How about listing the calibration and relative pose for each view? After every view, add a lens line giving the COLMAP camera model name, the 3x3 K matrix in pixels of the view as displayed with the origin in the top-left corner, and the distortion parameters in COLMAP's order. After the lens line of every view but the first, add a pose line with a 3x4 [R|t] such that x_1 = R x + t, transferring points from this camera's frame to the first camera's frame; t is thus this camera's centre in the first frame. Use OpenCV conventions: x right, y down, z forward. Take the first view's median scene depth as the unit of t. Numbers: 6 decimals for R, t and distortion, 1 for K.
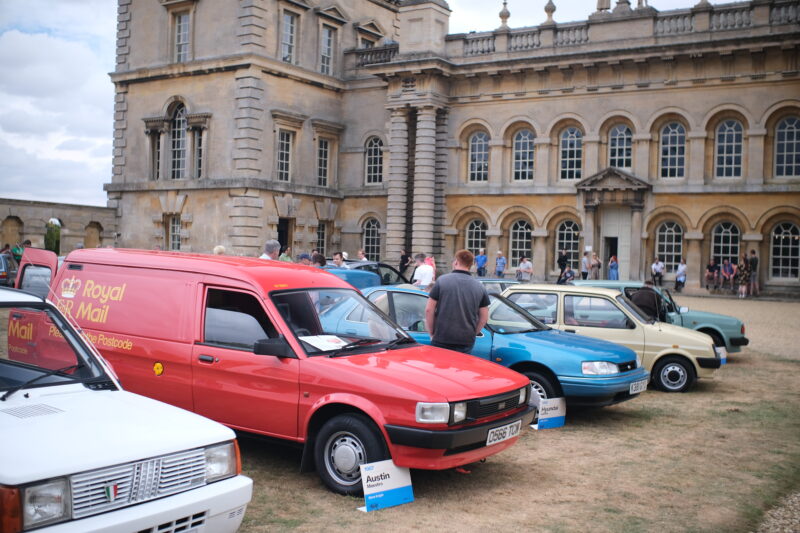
lens RADIAL K [[910.9, 0, 385.7], [0, 910.9, 273.3], [0, 0, 1]] dist [-0.085119, 0.000000]
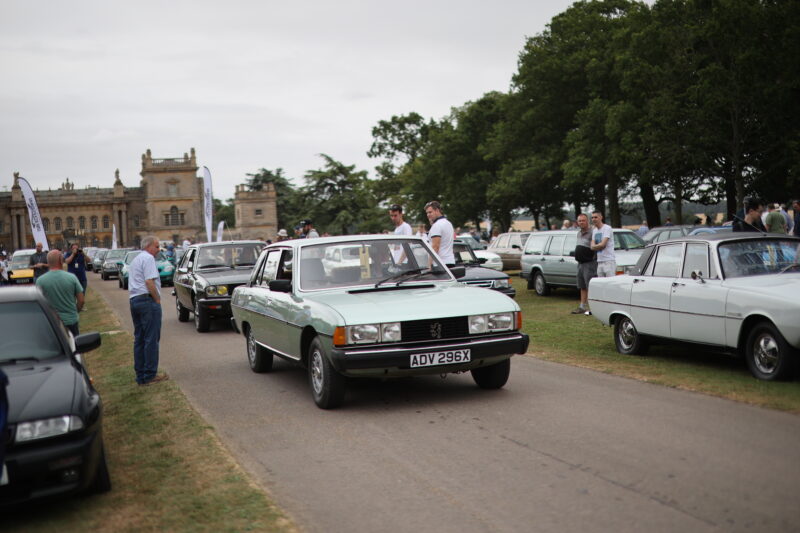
lens RADIAL K [[1106.7, 0, 367.6], [0, 1106.7, 263.5], [0, 0, 1]] dist [-0.079732, 0.000000]
pose [[0.654837, -0.089969, 0.750396, -2.669087], [0.082582, 0.995462, 0.047286, -0.068879], [-0.751244, 0.031005, 0.659295, -3.427275]]
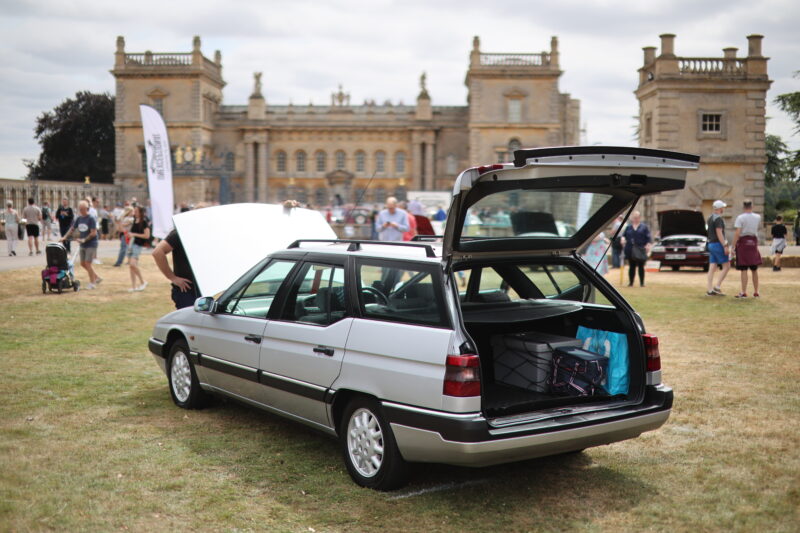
lens RADIAL K [[1106.7, 0, 396.7], [0, 1106.7, 259.5], [0, 0, 1]] dist [-0.079732, 0.000000]
pose [[0.855242, -0.057235, 0.515059, -1.200098], [0.031916, 0.997813, 0.057884, -0.027892], [-0.517245, -0.033066, 0.855198, -1.750511]]
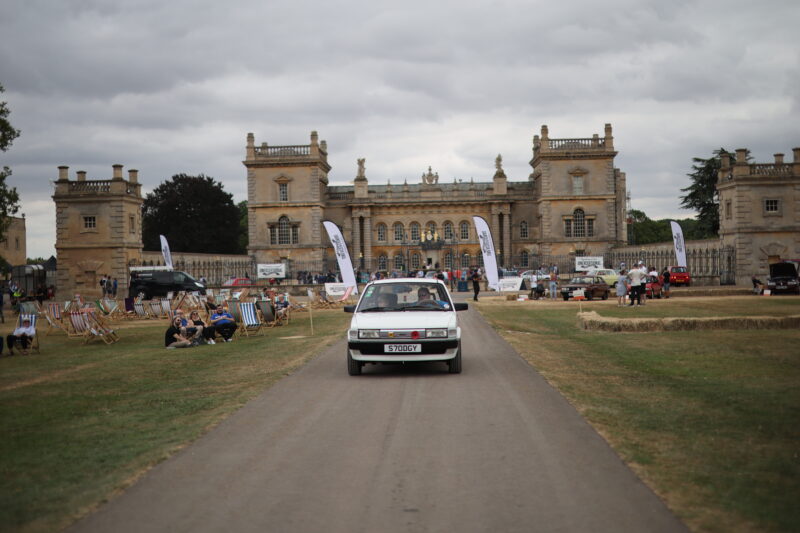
lens RADIAL K [[1106.7, 0, 401.7], [0, 1106.7, 269.9], [0, 0, 1]] dist [-0.079732, 0.000000]
pose [[0.850026, -0.059125, 0.523413, -1.752962], [0.061477, 0.998025, 0.012898, -0.049704], [-0.523142, 0.021214, 0.851982, -2.121867]]
